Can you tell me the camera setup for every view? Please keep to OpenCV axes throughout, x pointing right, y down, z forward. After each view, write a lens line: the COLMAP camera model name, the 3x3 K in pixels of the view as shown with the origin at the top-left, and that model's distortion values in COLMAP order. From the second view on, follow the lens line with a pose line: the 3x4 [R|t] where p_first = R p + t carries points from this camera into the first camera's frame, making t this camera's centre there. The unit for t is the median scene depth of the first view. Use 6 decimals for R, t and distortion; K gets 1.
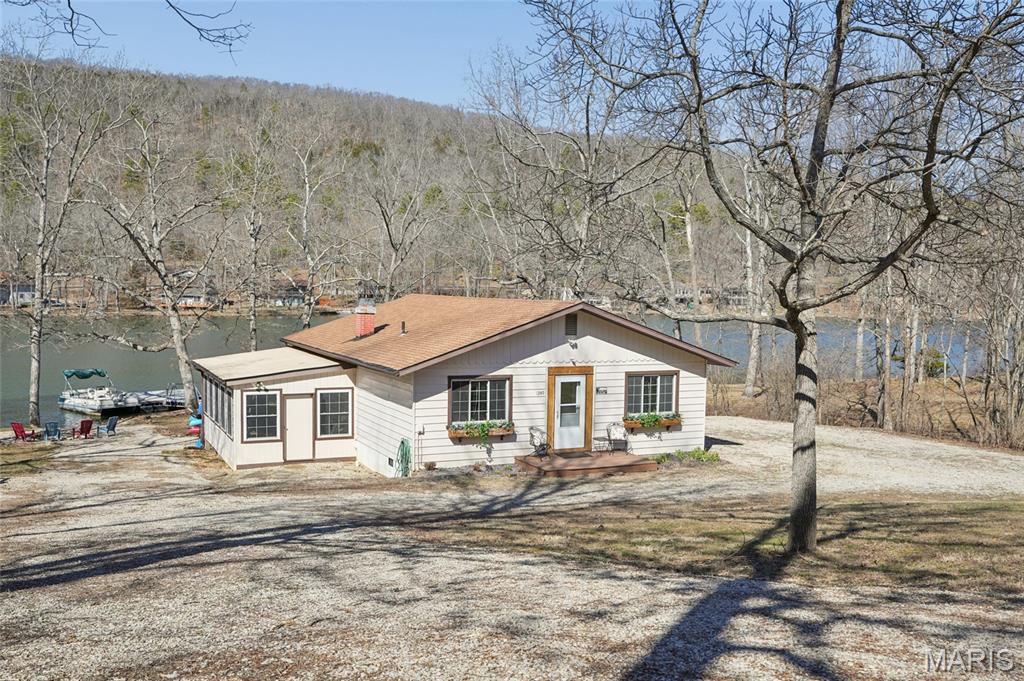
lens RADIAL K [[1024.1, 0, 516.3], [0, 1024.1, 373.8], [0, 0, 1]] dist [0.010858, 0.000000]
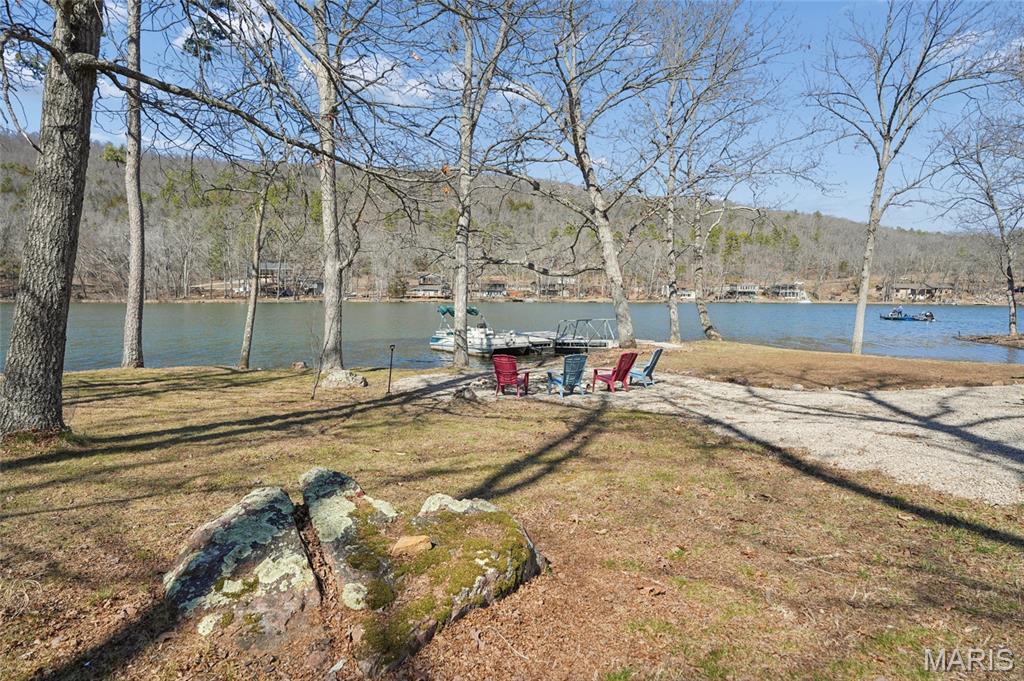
lens RADIAL K [[580.4, 0, 509.1], [0, 580.4, 338.1], [0, 0, 1]] dist [-0.002853, 0.000316]
pose [[0.991561, 0.004687, -0.129556, -0.654319], [-0.006405, 0.999897, -0.012846, 0.062525], [0.129482, 0.013567, 0.991489, 1.065266]]
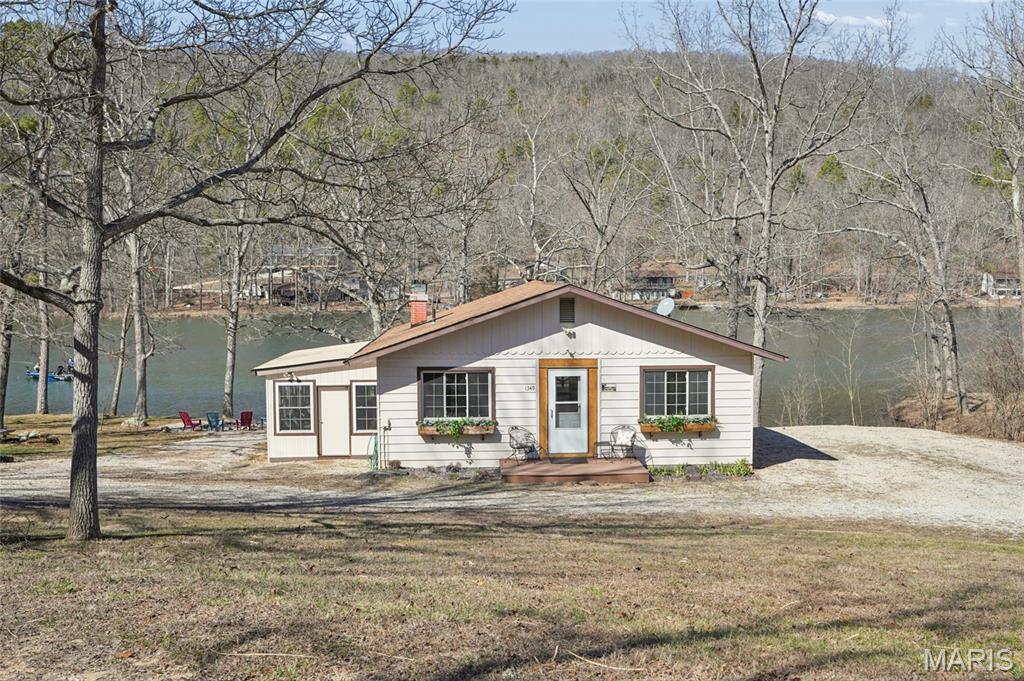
lens RADIAL K [[1159.3, 0, 517.4], [0, 1159.3, 375.5], [0, 0, 1]] dist [0.001062, 0.000000]
pose [[0.931503, 0.015628, -0.363398, 0.354664], [-0.016128, 0.999869, 0.001660, 0.005827], [0.363376, 0.004314, 0.931633, 0.063420]]
